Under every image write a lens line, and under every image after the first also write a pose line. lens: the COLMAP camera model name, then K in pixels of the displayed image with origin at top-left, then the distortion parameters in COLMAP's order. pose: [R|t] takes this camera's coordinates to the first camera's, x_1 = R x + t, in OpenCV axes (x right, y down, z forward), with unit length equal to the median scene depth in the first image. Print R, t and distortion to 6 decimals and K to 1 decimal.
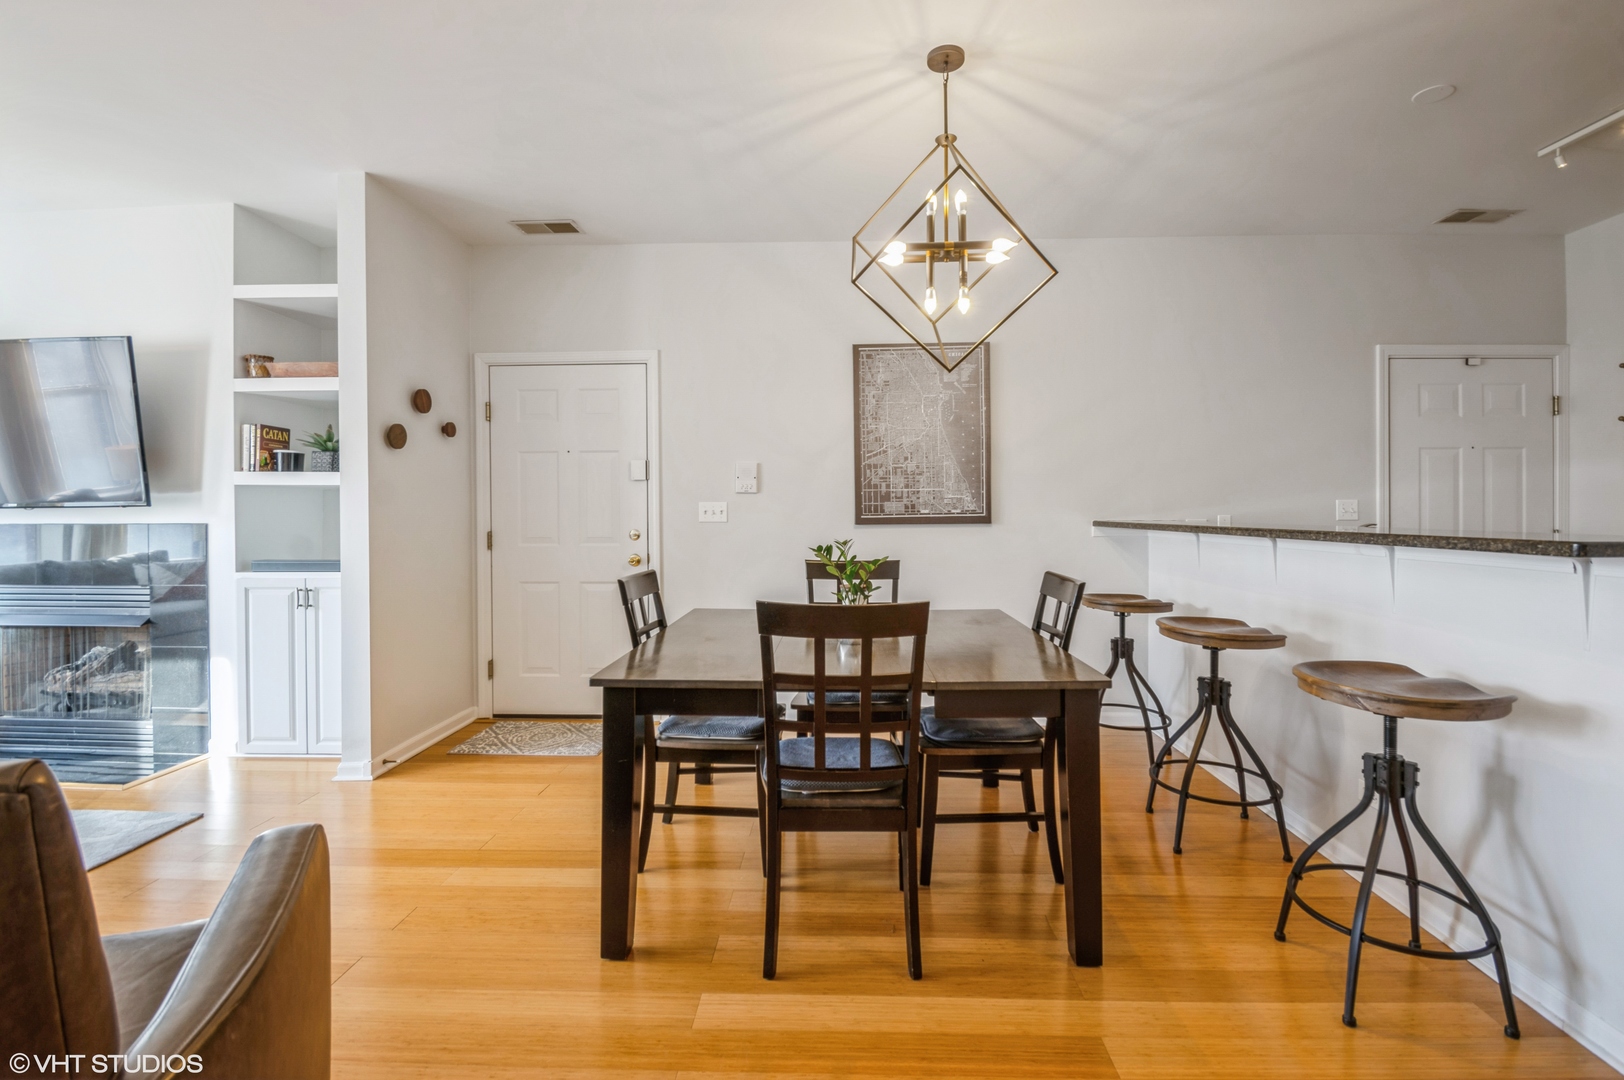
lens RADIAL K [[735.2, 0, 828.5], [0, 735.2, 520.0], [0, 0, 1]] dist [0.000624, -0.010904]
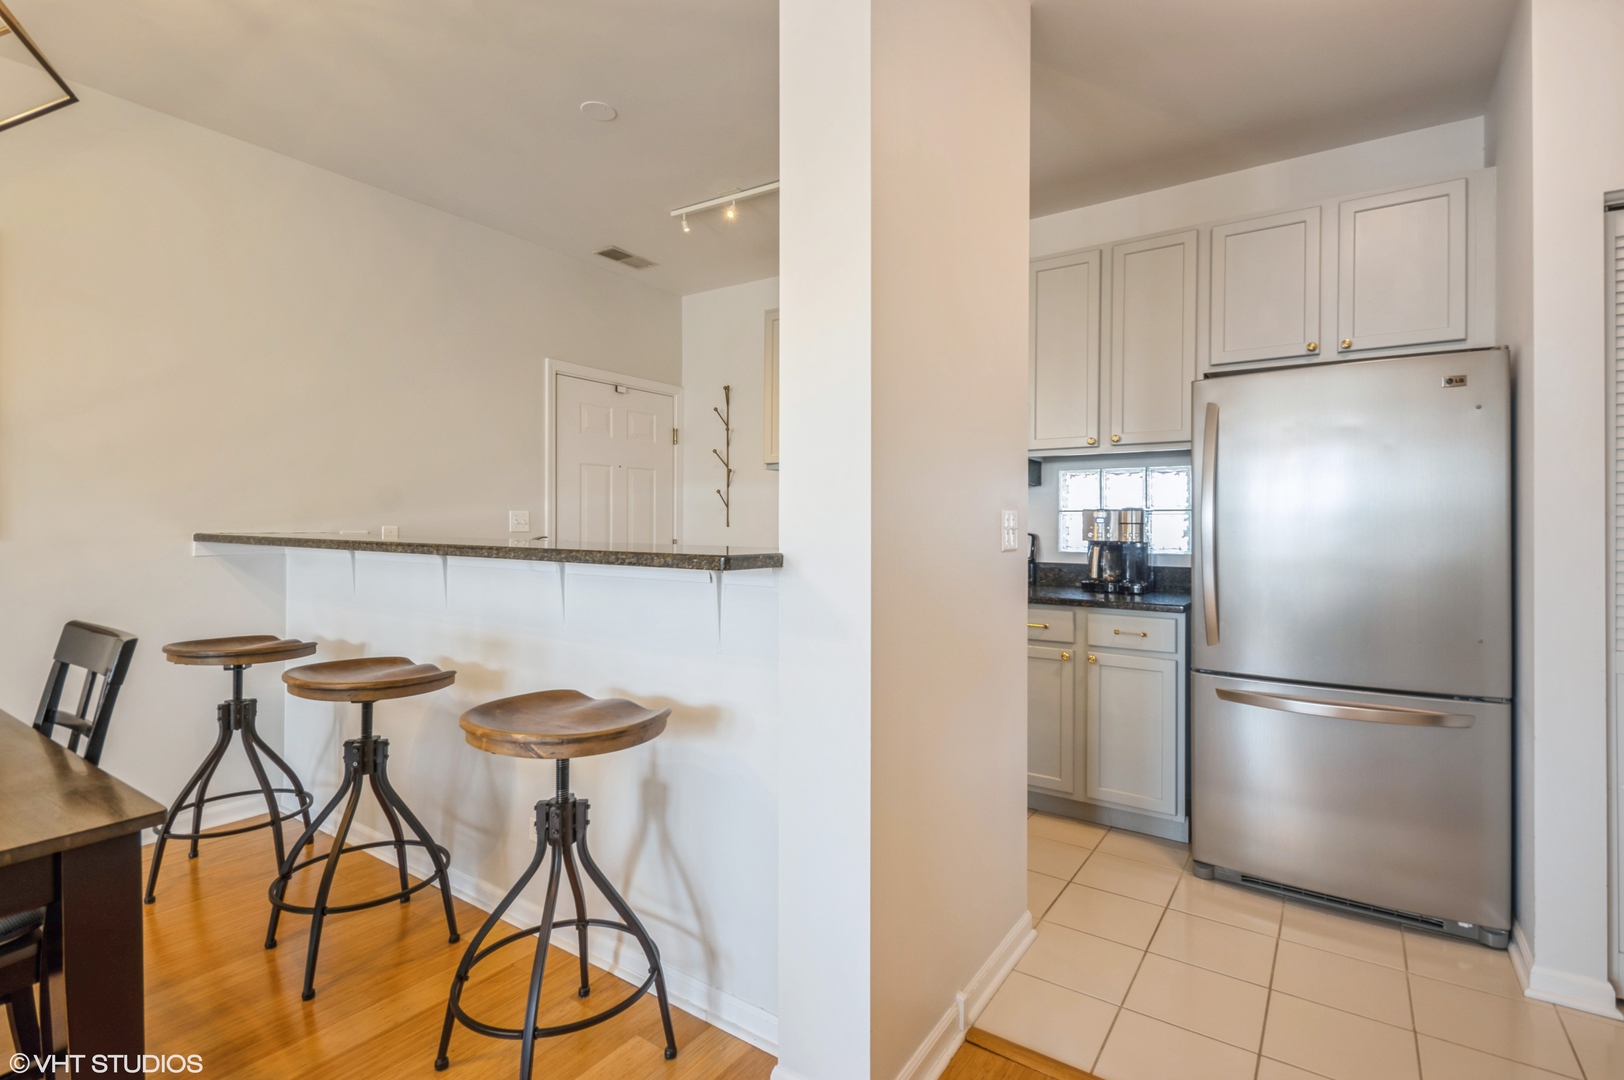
lens RADIAL K [[775.9, 0, 814.4], [0, 775.9, 517.2], [0, 0, 1]] dist [0.017125, -0.001825]
pose [[0.557276, 0.013244, 0.830221, 0.080760], [0.001653, 0.999853, -0.017060, -0.001903], [-0.830325, 0.010880, 0.557173, 0.117133]]
